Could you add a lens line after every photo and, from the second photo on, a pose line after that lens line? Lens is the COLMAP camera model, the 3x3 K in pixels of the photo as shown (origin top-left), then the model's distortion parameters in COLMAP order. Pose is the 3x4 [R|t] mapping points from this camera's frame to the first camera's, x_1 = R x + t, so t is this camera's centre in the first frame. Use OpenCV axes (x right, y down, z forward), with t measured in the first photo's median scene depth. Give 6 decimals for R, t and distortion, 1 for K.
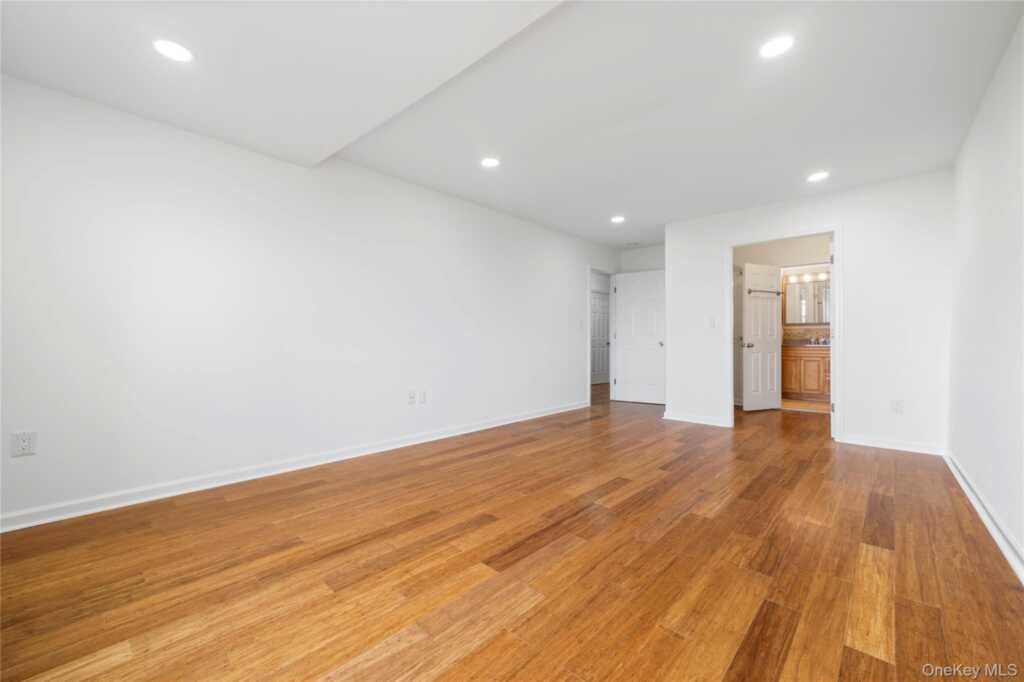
lens RADIAL K [[405.3, 0, 506.4], [0, 405.3, 331.8], [0, 0, 1]] dist [-0.001574, -0.000521]
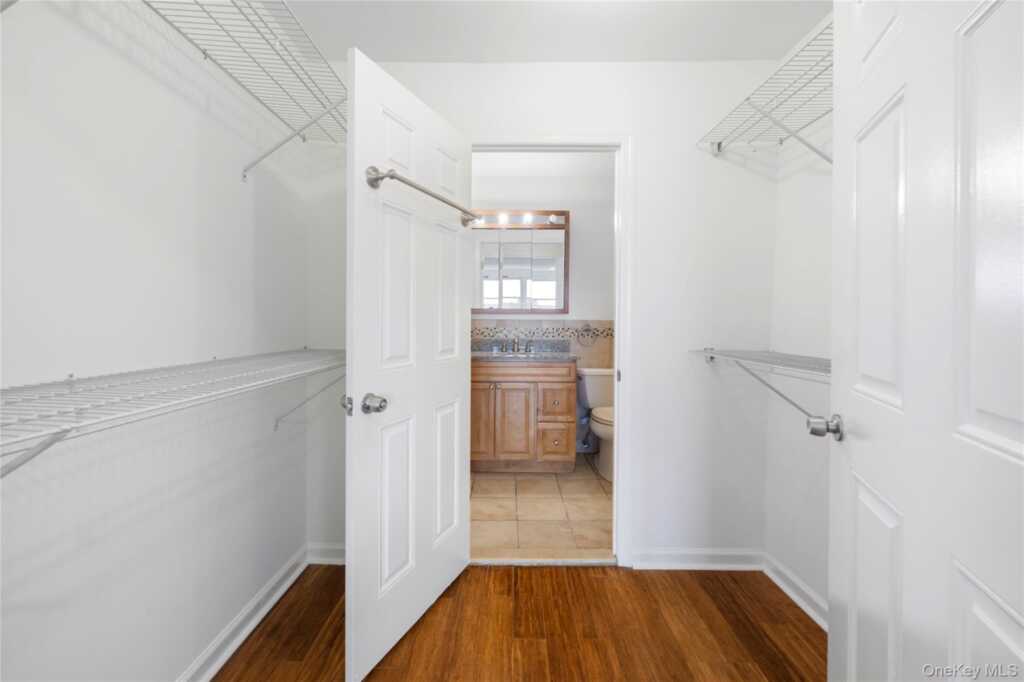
lens RADIAL K [[418.2, 0, 506.0], [0, 418.2, 337.5], [0, 0, 1]] dist [-0.002026, -0.000254]
pose [[0.729983, -0.034035, 0.682617, 0.422944], [-0.005885, 0.998409, 0.056074, -0.015396], [-0.683439, -0.044950, 0.728622, 0.662836]]
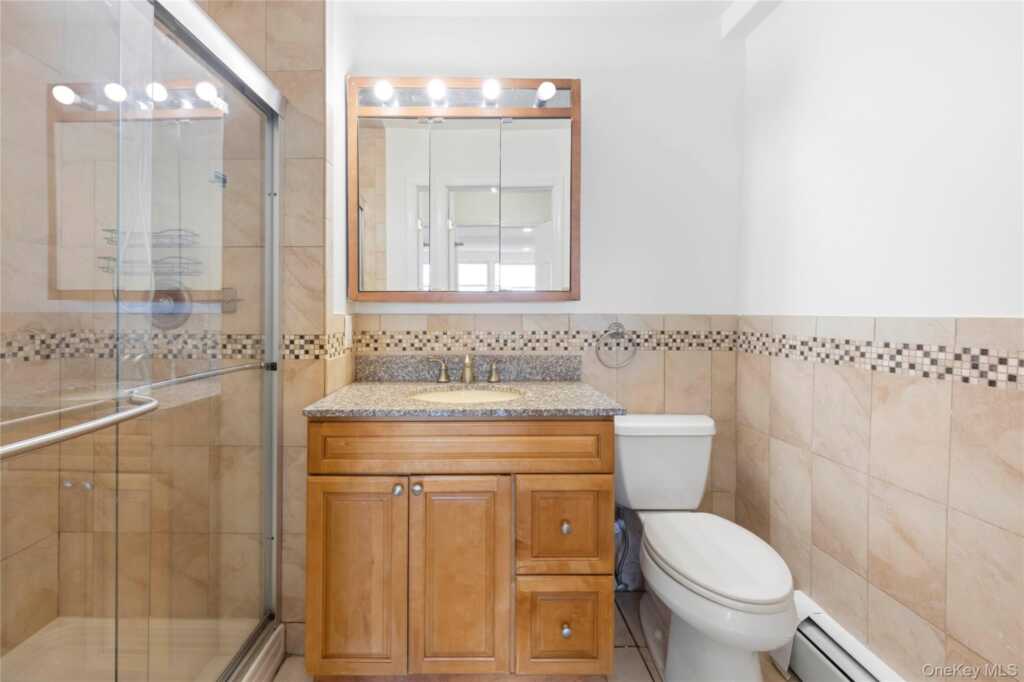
lens RADIAL K [[429.7, 0, 481.5], [0, 429.7, 341.4], [0, 0, 1]] dist [-0.000145, -0.000051]
pose [[0.719263, -0.054539, 0.692594, 0.628436], [-0.000397, 0.996881, 0.078913, -0.012117], [-0.694738, -0.057035, 0.716998, 0.856866]]
